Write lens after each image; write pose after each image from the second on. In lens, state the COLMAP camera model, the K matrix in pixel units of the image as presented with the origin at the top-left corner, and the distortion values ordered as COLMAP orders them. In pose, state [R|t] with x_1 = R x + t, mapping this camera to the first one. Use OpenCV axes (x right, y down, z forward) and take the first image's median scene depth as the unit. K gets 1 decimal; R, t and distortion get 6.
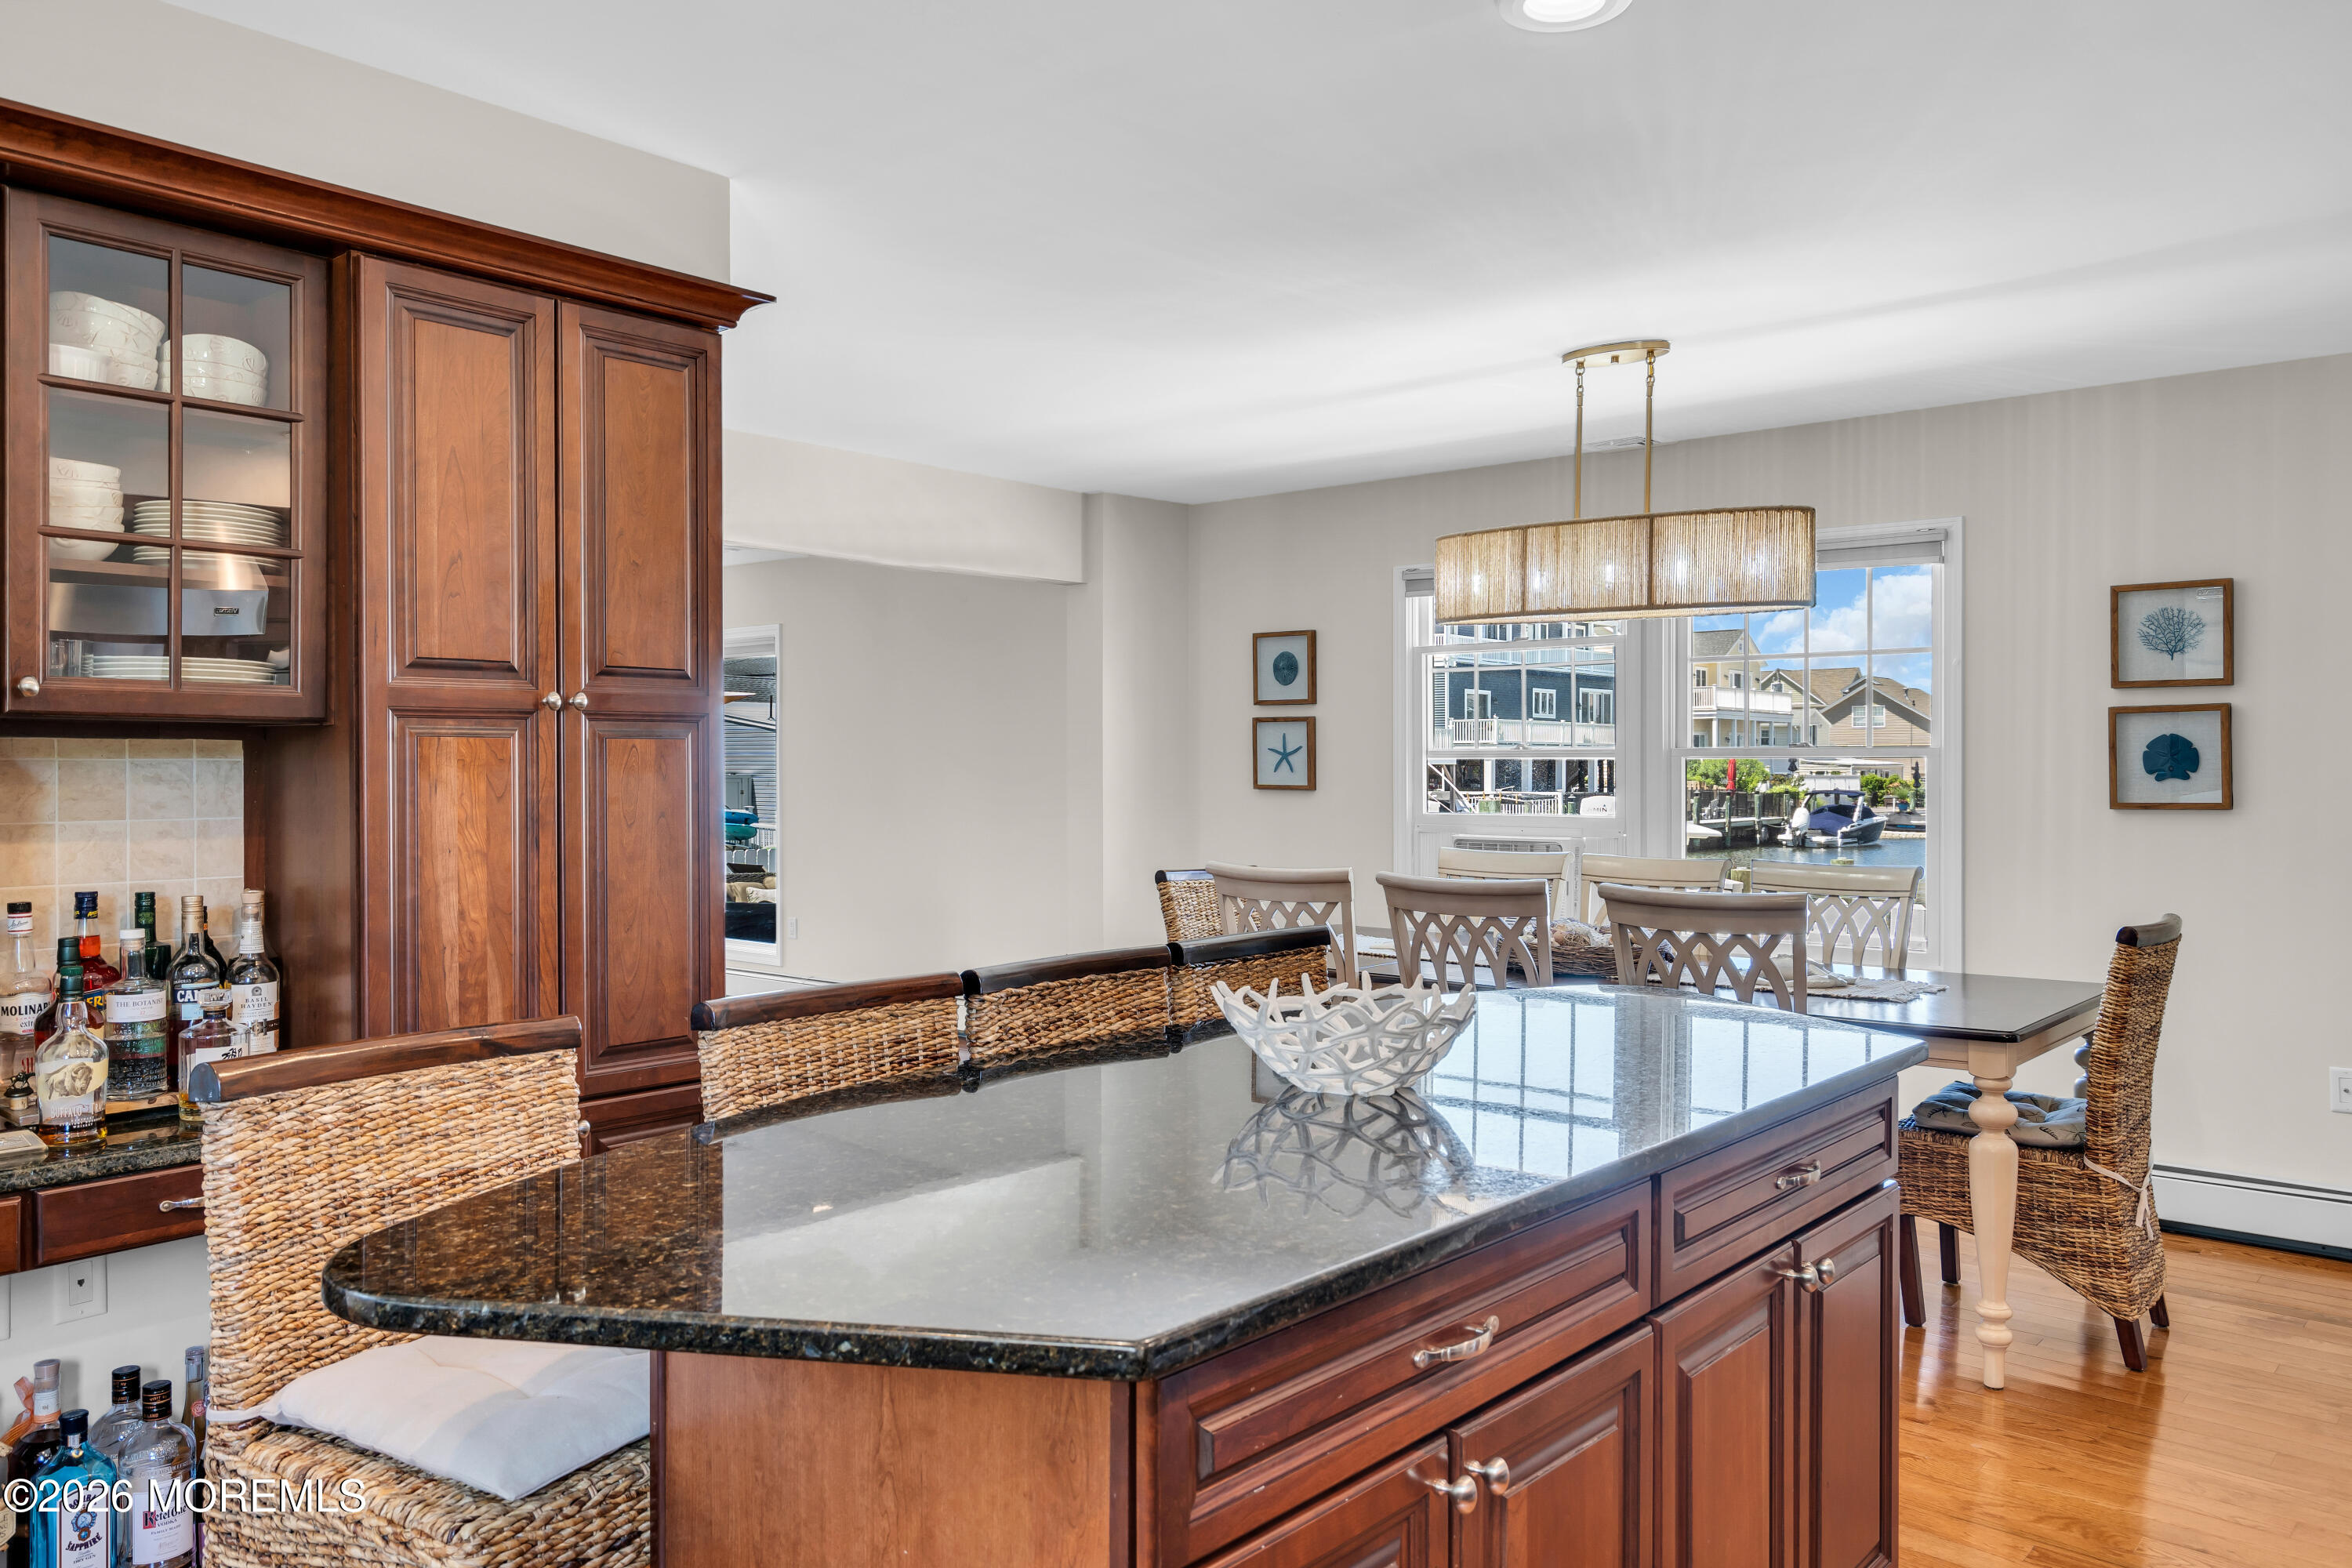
lens RADIAL K [[1673.6, 0, 1174.3], [0, 1673.6, 777.8], [0, 0, 1]] dist [-0.008479, -0.002551]
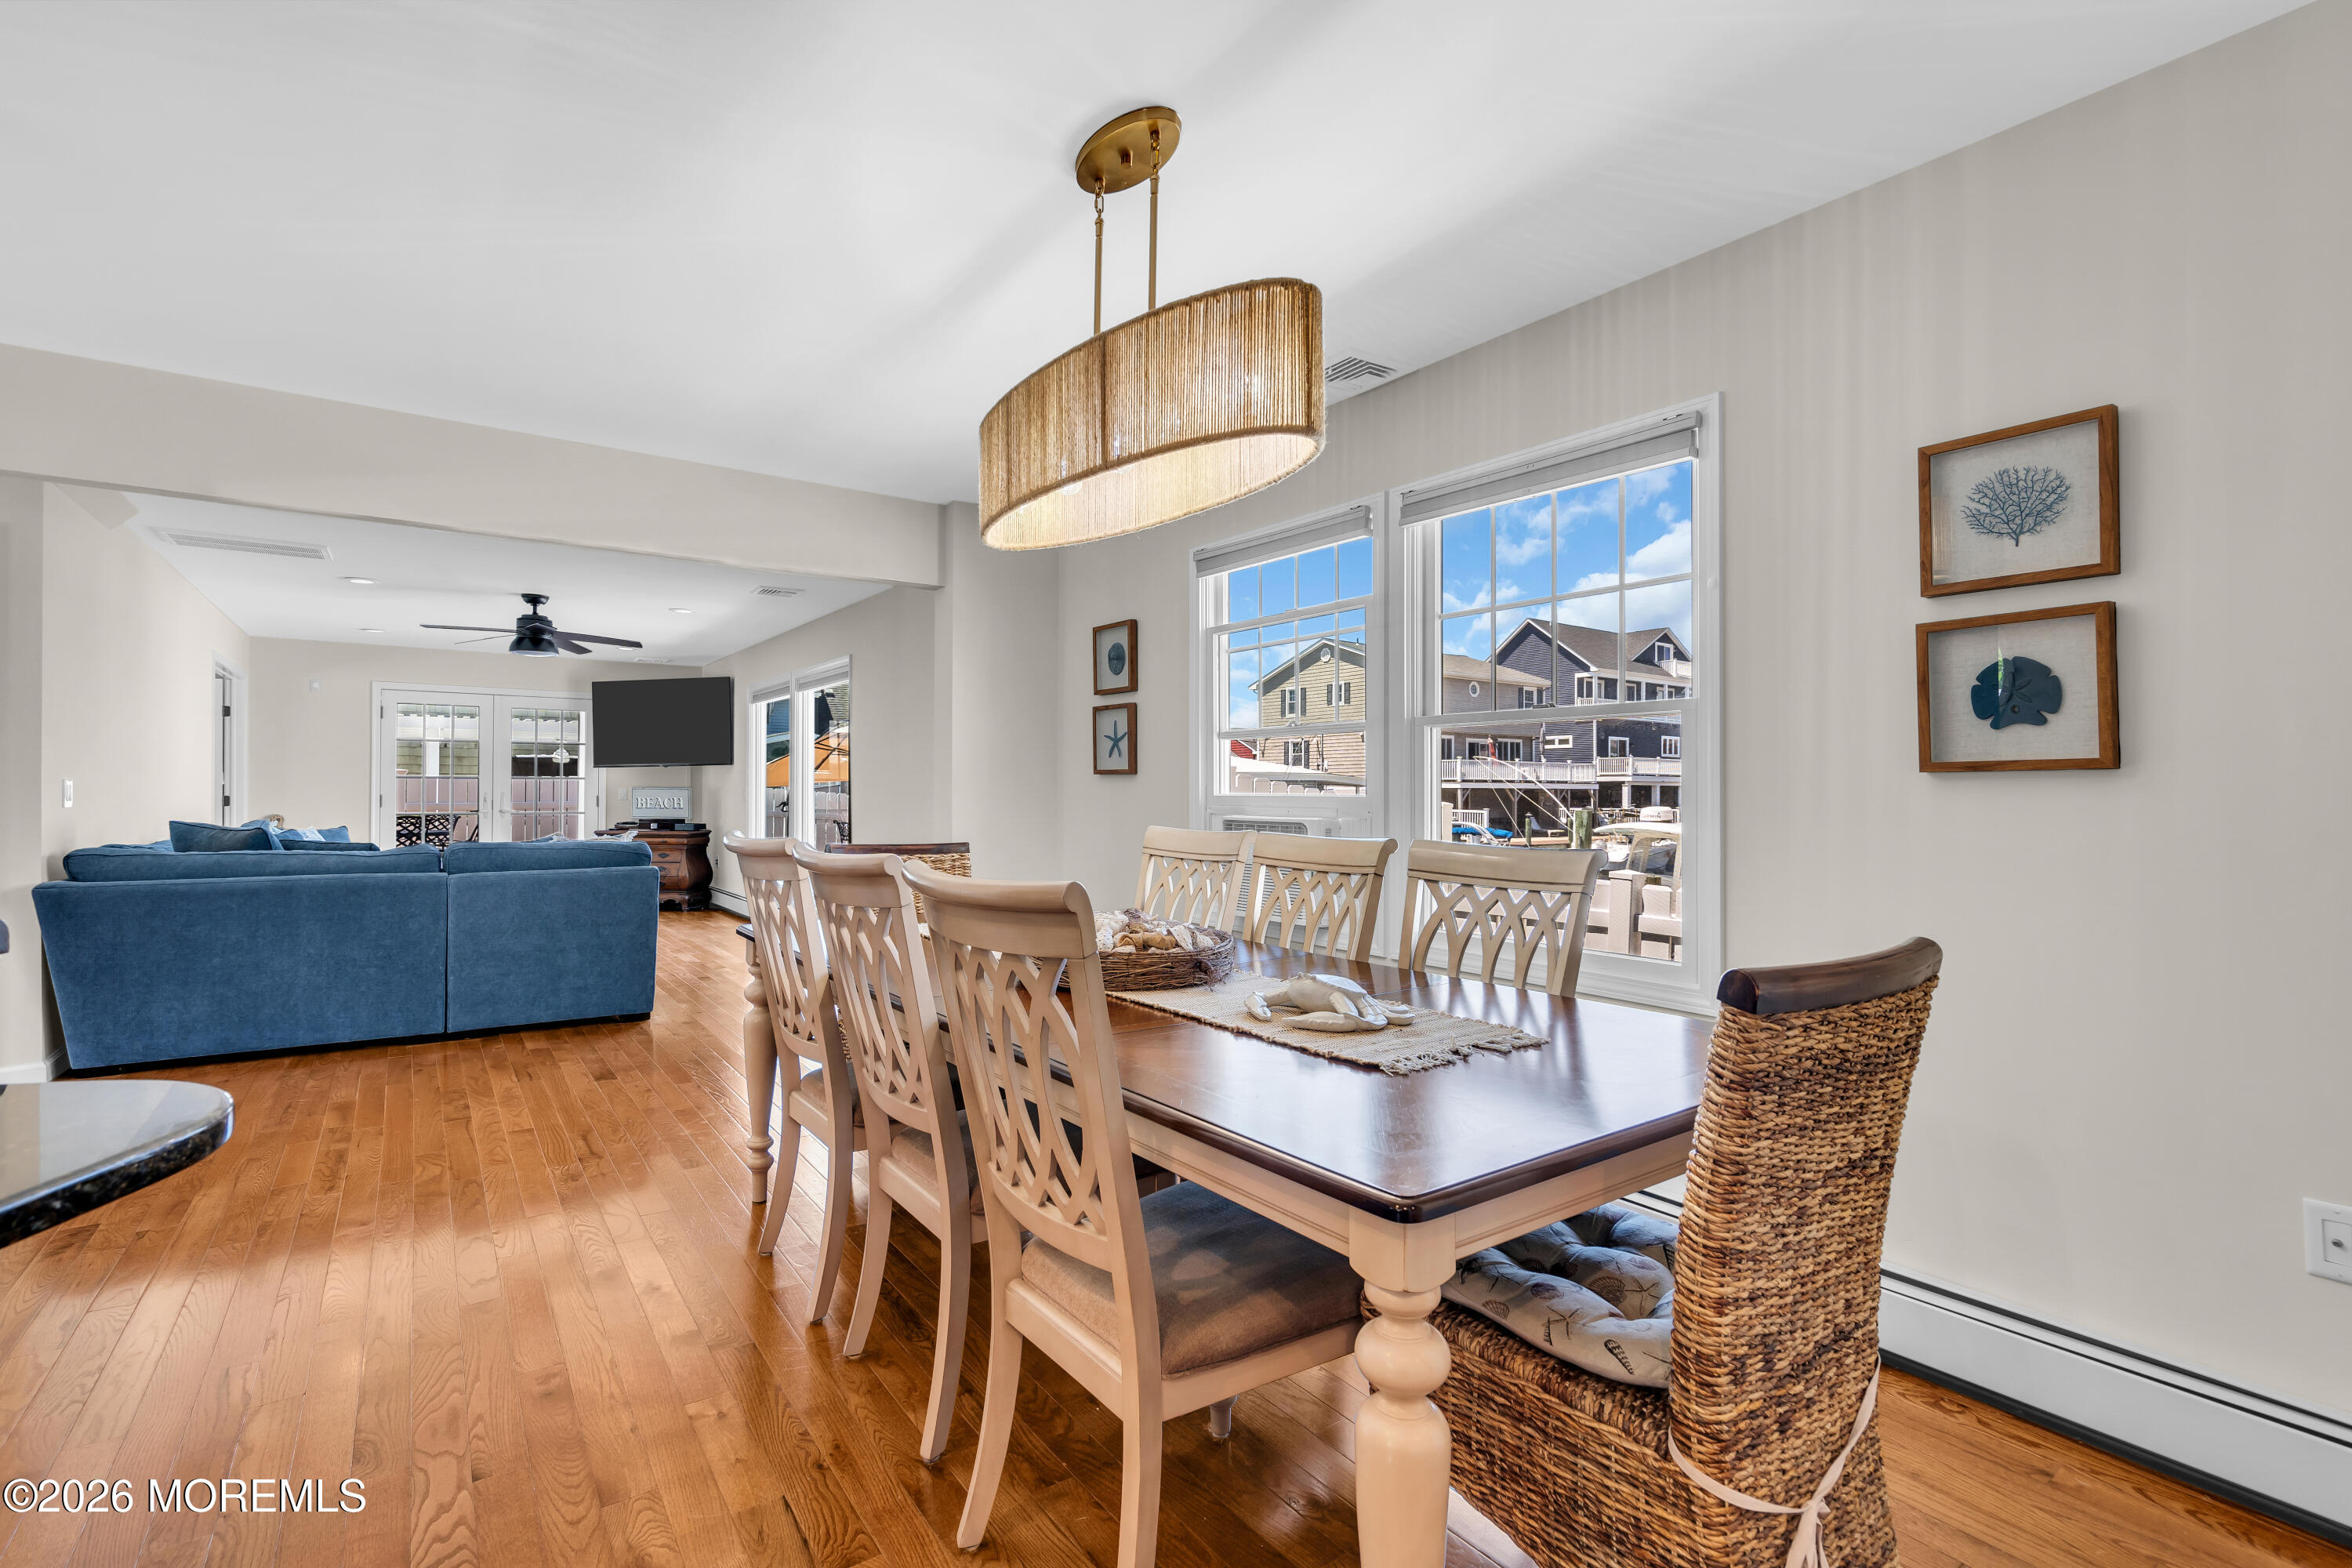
lens RADIAL K [[1073.7, 0, 1172.1], [0, 1073.7, 785.4], [0, 0, 1]] dist [-0.002606, -0.000245]
pose [[0.974131, 0.002438, -0.225969, 0.359493], [-0.005217, 0.999918, -0.011702, 0.031101], [0.225922, 0.012578, 0.974064, 0.498014]]
